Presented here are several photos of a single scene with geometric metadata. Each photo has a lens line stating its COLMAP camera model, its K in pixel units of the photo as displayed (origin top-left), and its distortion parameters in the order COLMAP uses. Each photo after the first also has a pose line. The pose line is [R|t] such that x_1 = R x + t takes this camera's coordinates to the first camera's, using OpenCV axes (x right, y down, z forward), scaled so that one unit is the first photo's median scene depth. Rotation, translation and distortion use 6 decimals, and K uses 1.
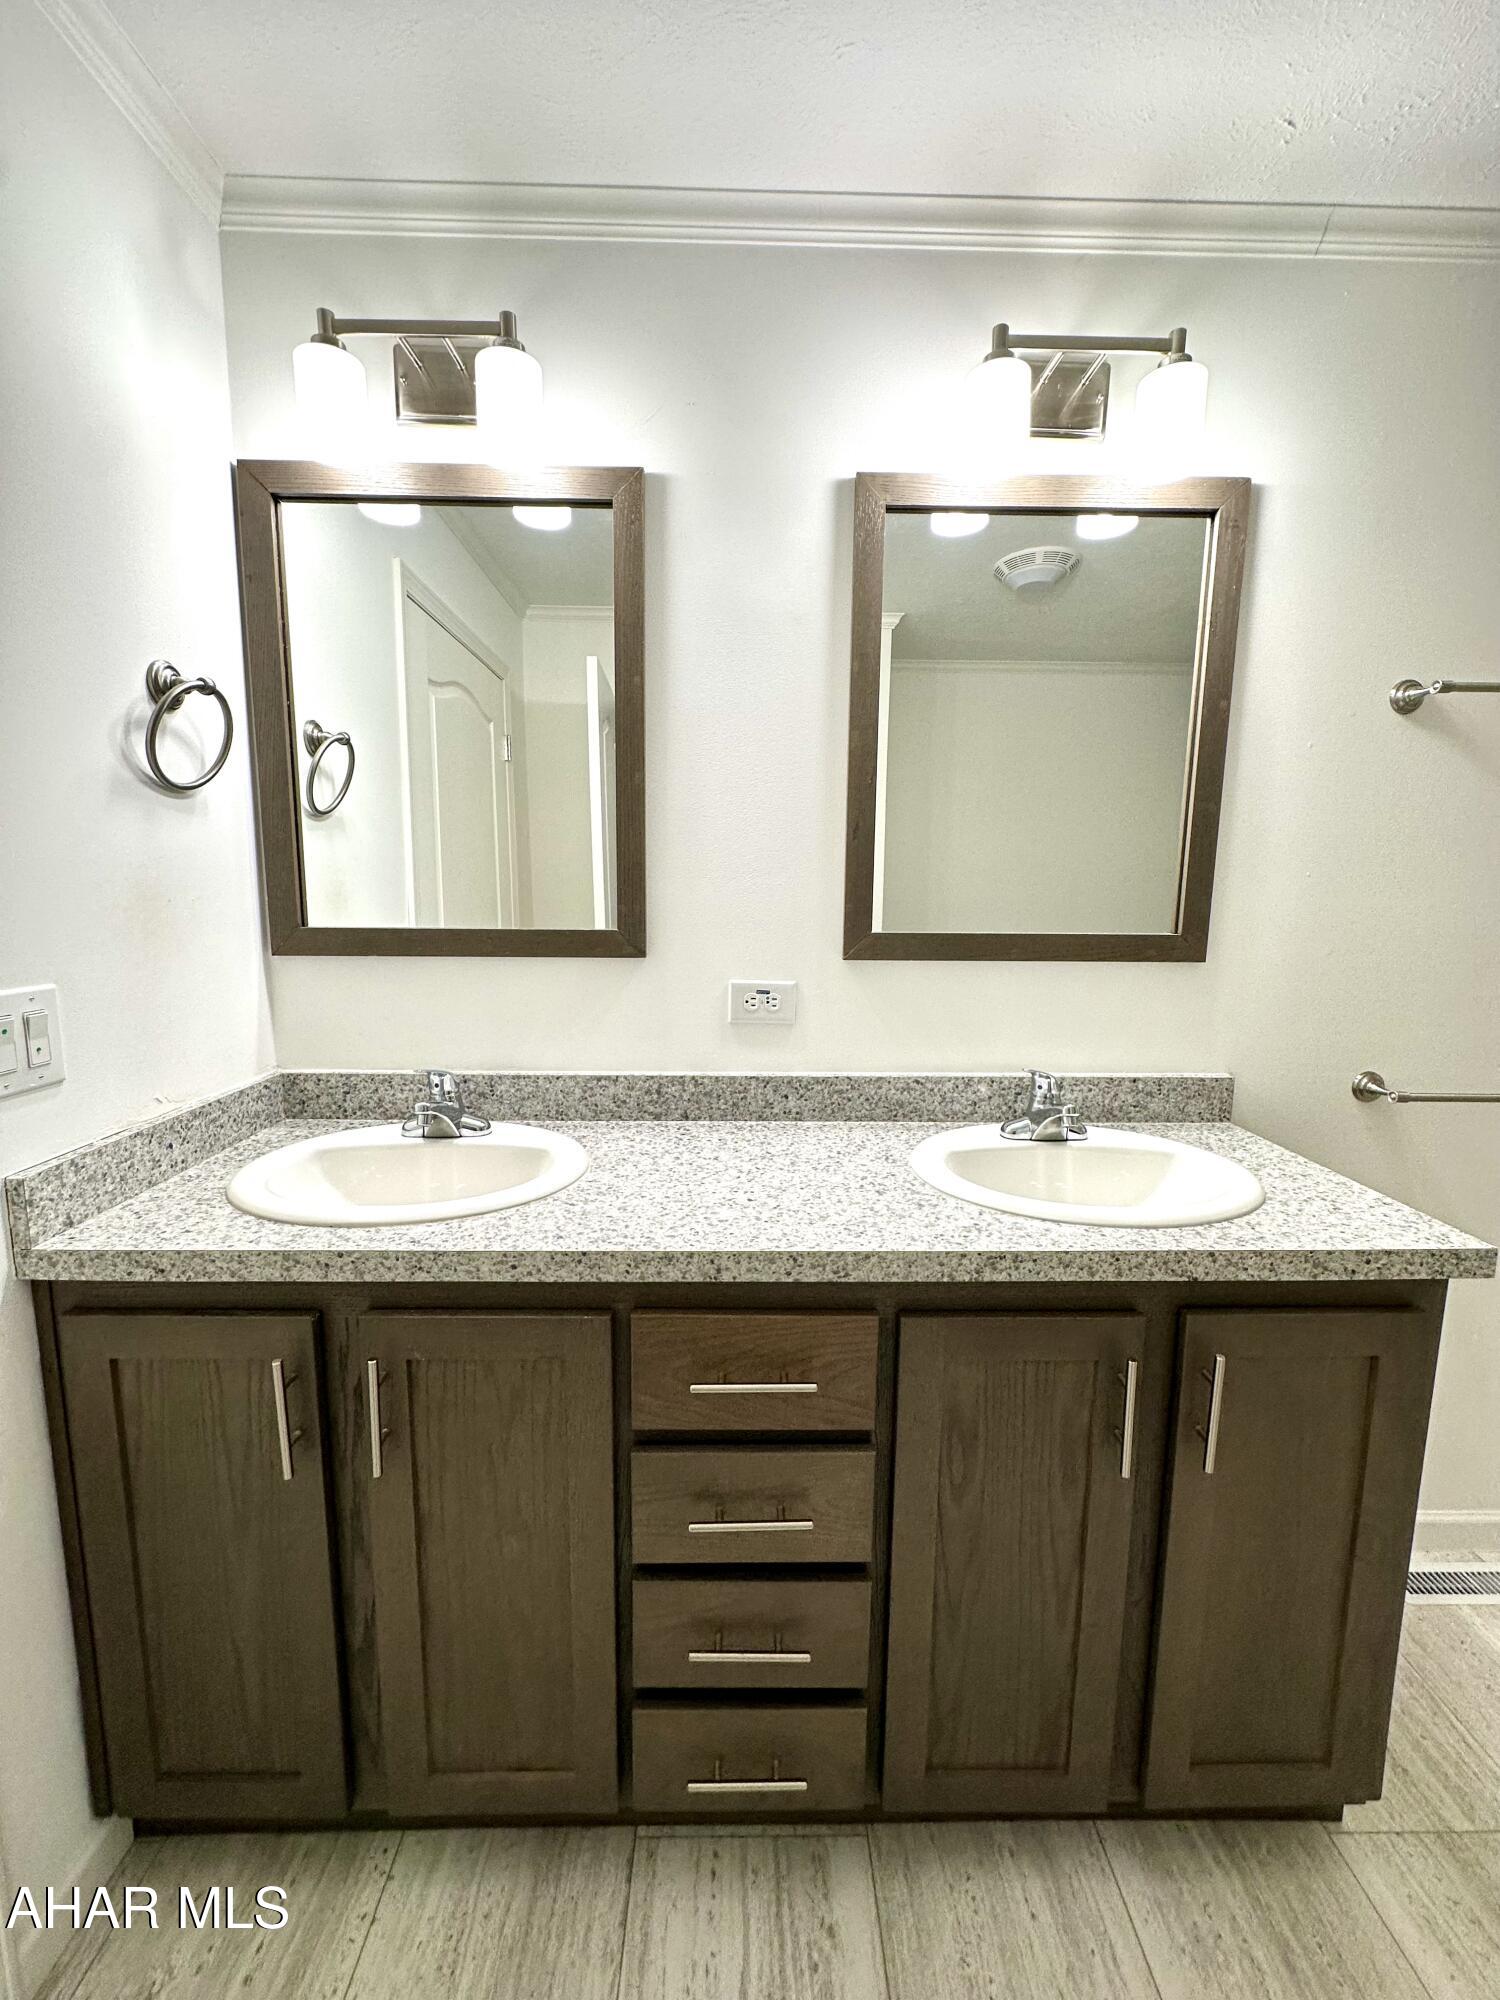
lens RADIAL K [[797.6, 0, 755.3], [0, 797.6, 996.5], [0, 0, 1]] dist [-0.004635, 0.001406]
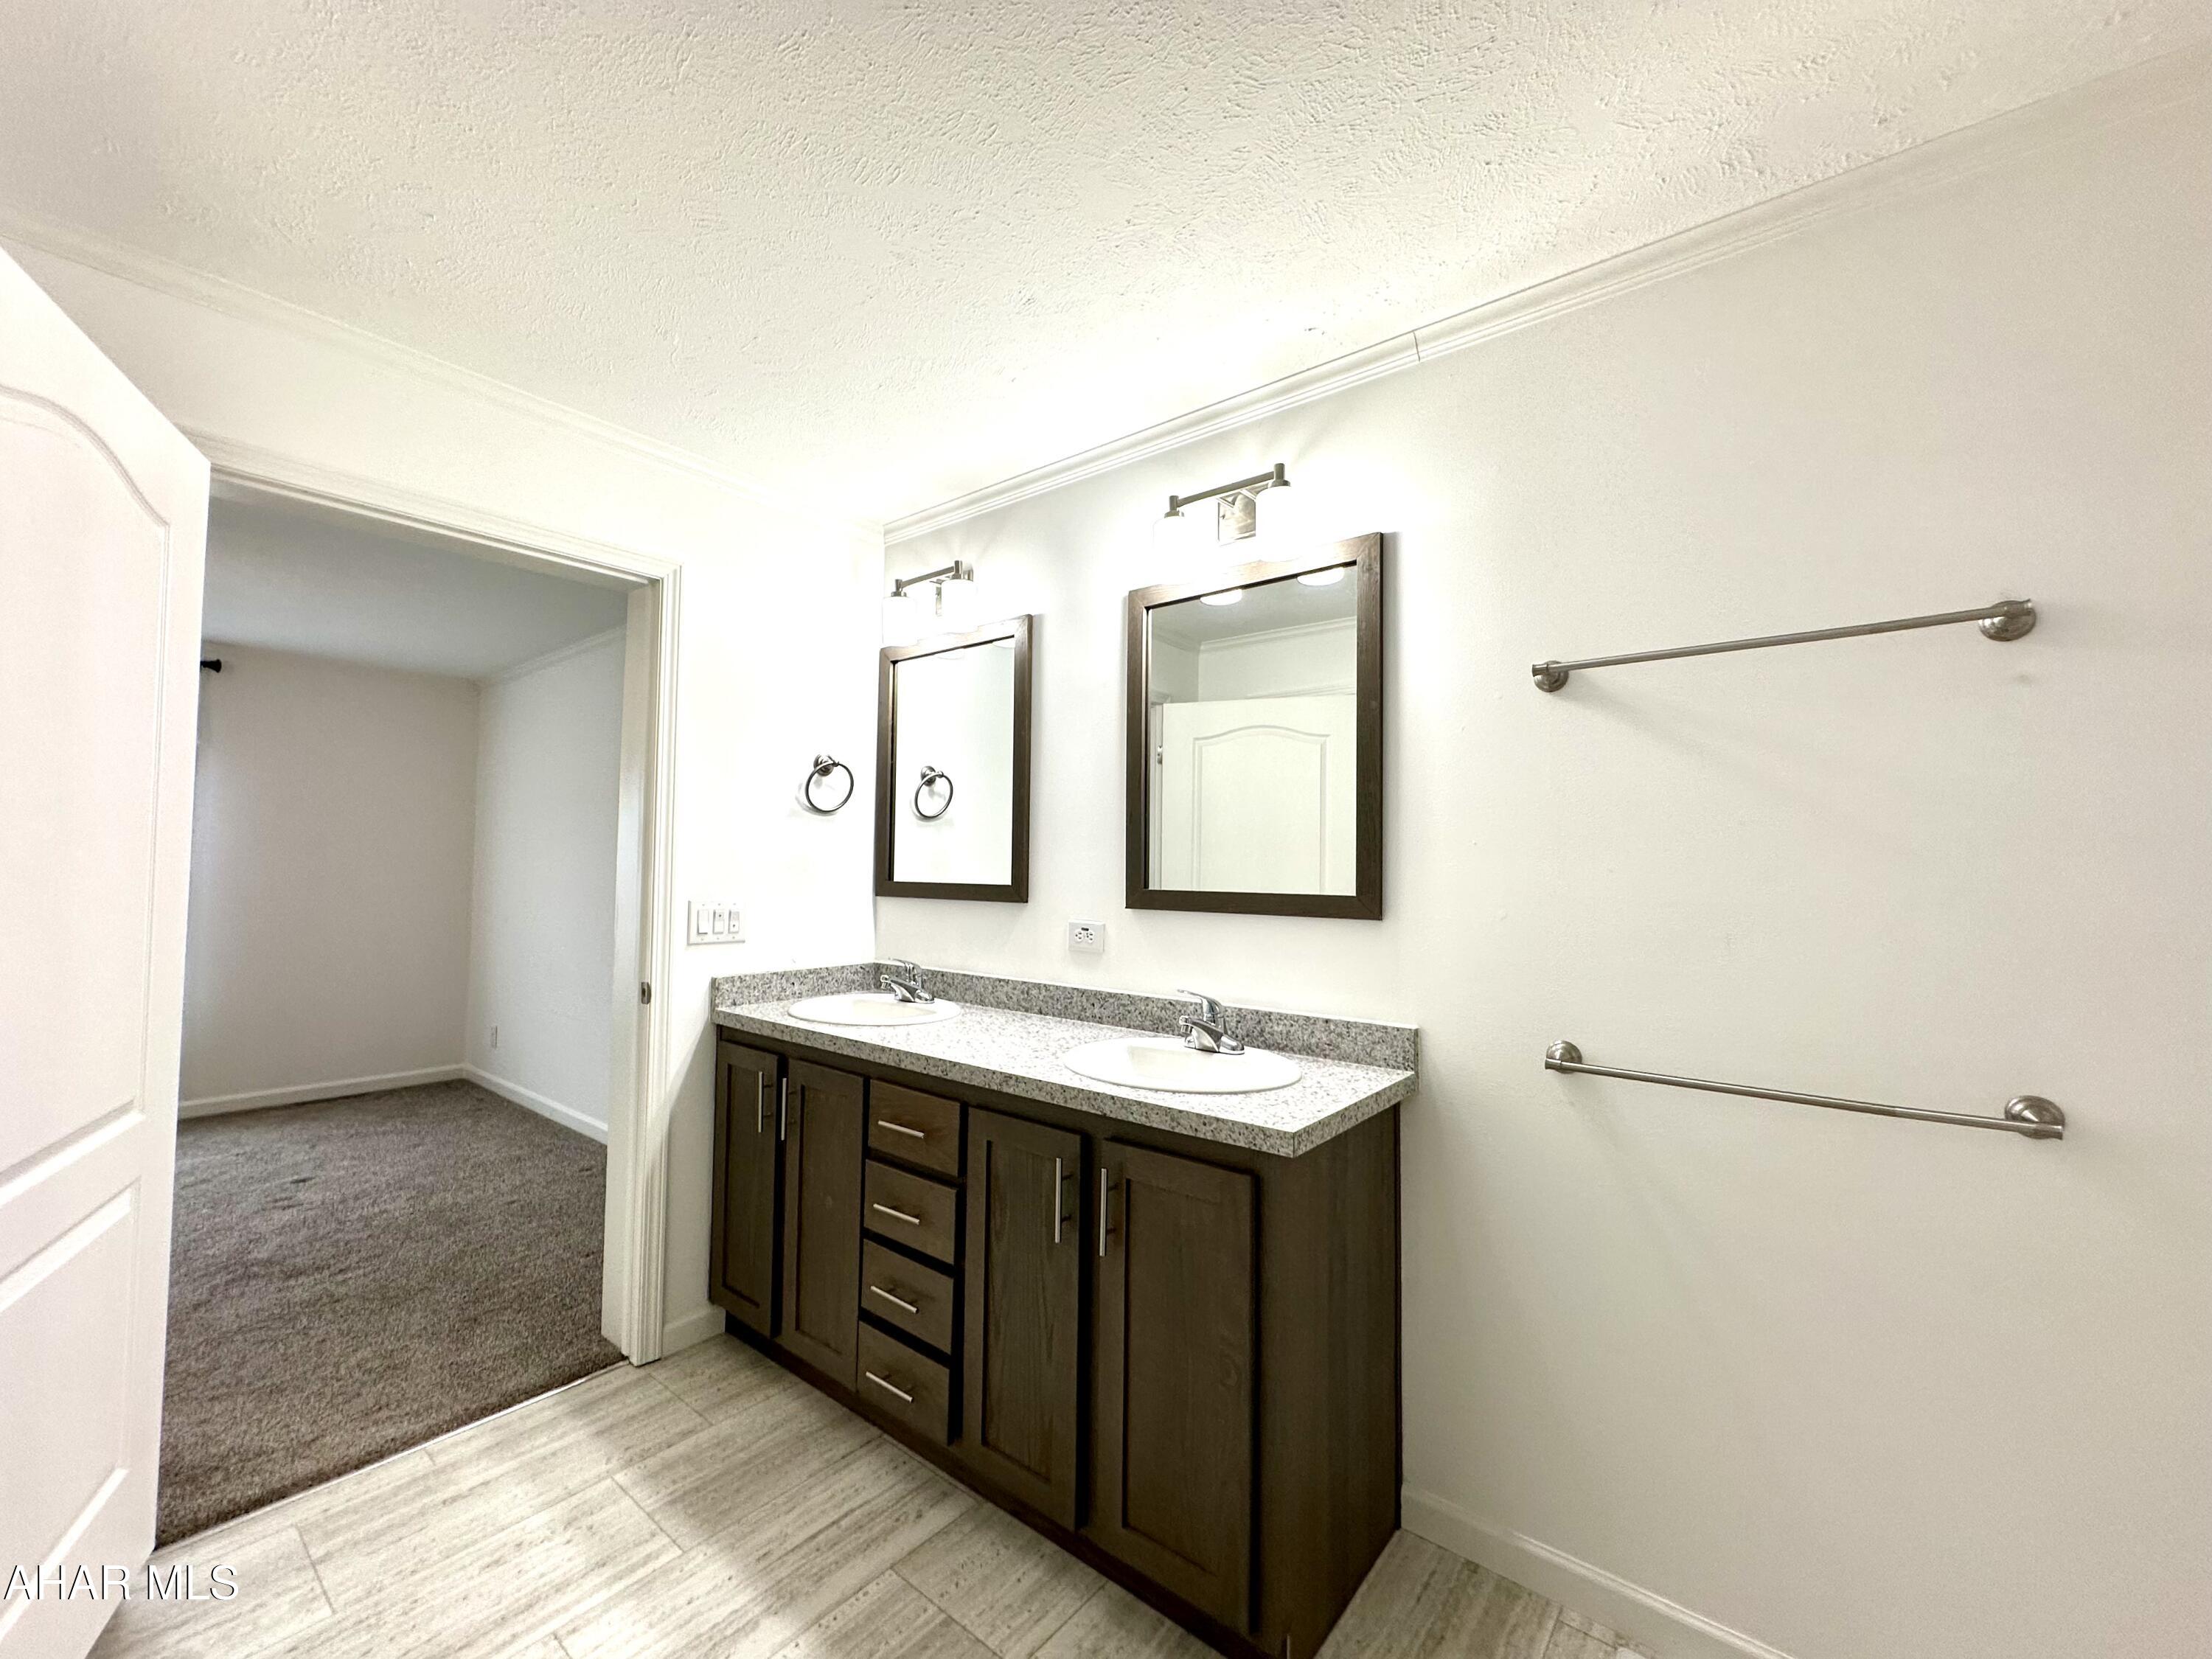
lens RADIAL K [[882.2, 0, 1113.9], [0, 882.2, 827.7], [0, 0, 1]] dist [-0.004635, 0.001406]
pose [[0.774529, -0.027972, -0.631920, 1.286872], [-0.088343, 0.984446, -0.151857, 0.061823], [0.626339, 0.173444, 0.760011, -0.261996]]
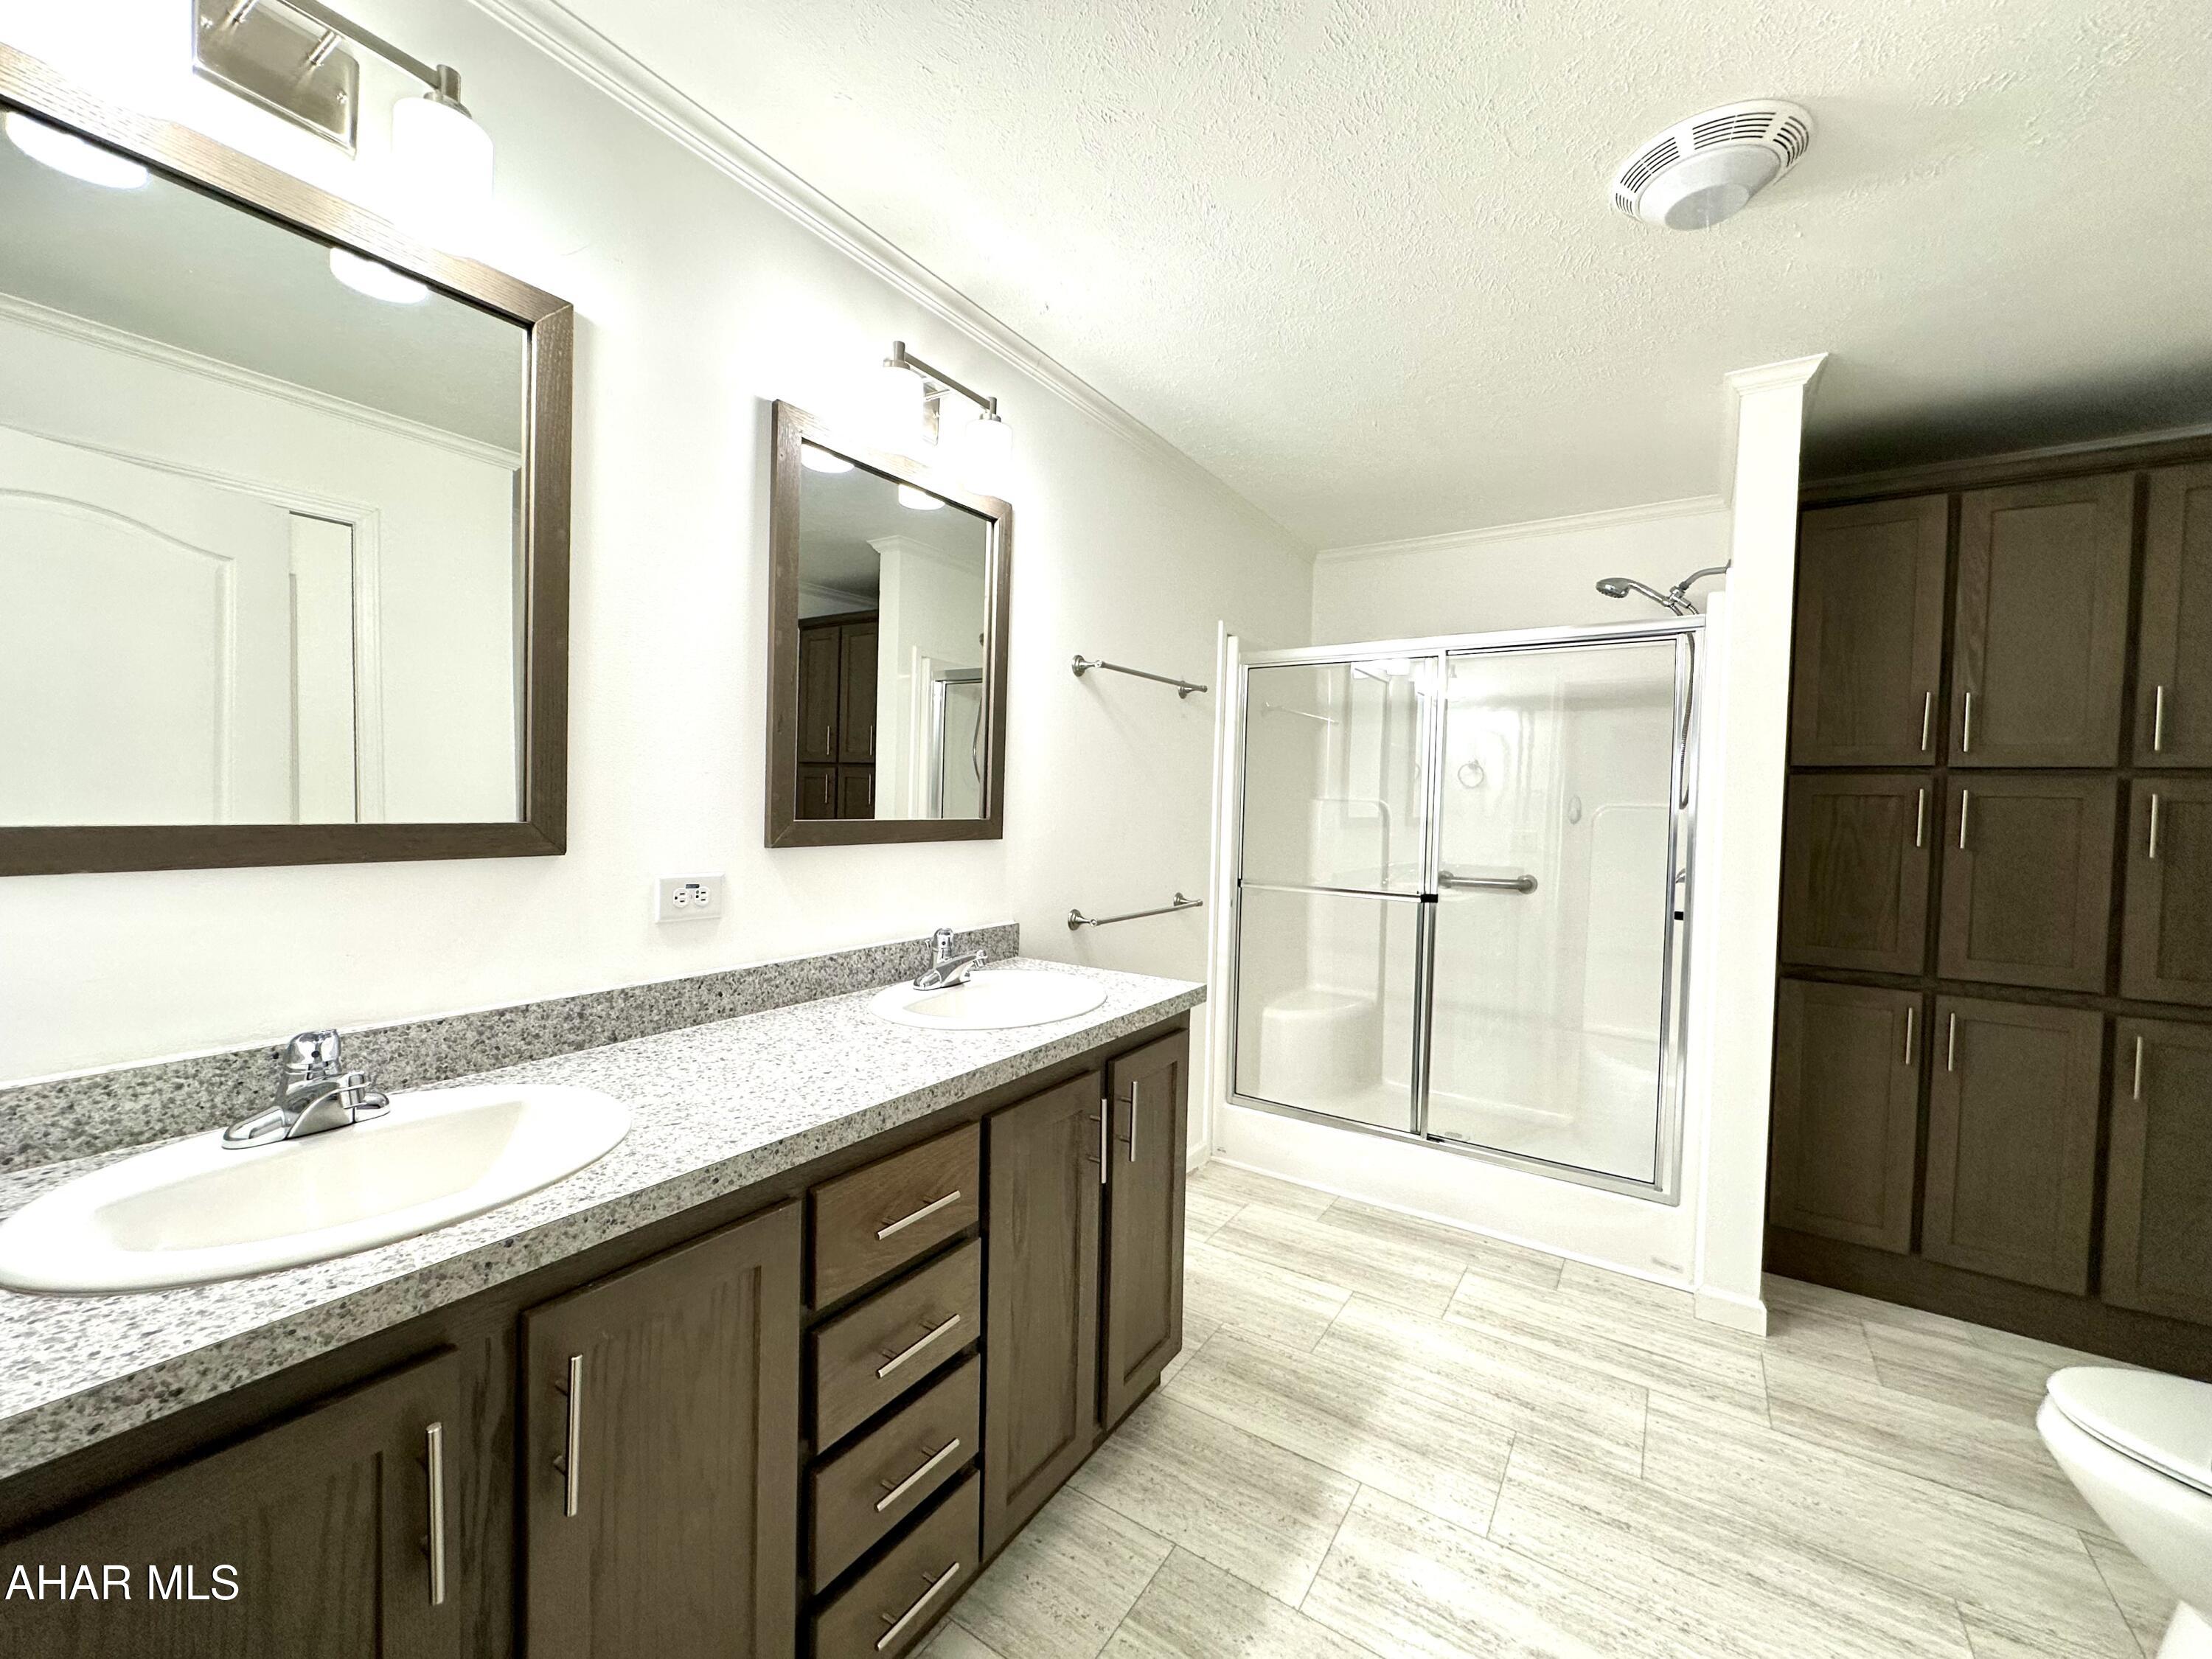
lens RADIAL K [[882.2, 0, 1108.2], [0, 882.2, 819.9], [0, 0, 1]] dist [-0.004635, 0.001406]
pose [[0.562895, -0.015067, 0.826391, -0.687742], [0.089283, 0.995092, -0.042672, 0.005969], [-0.821692, 0.097803, 0.561478, 0.010651]]
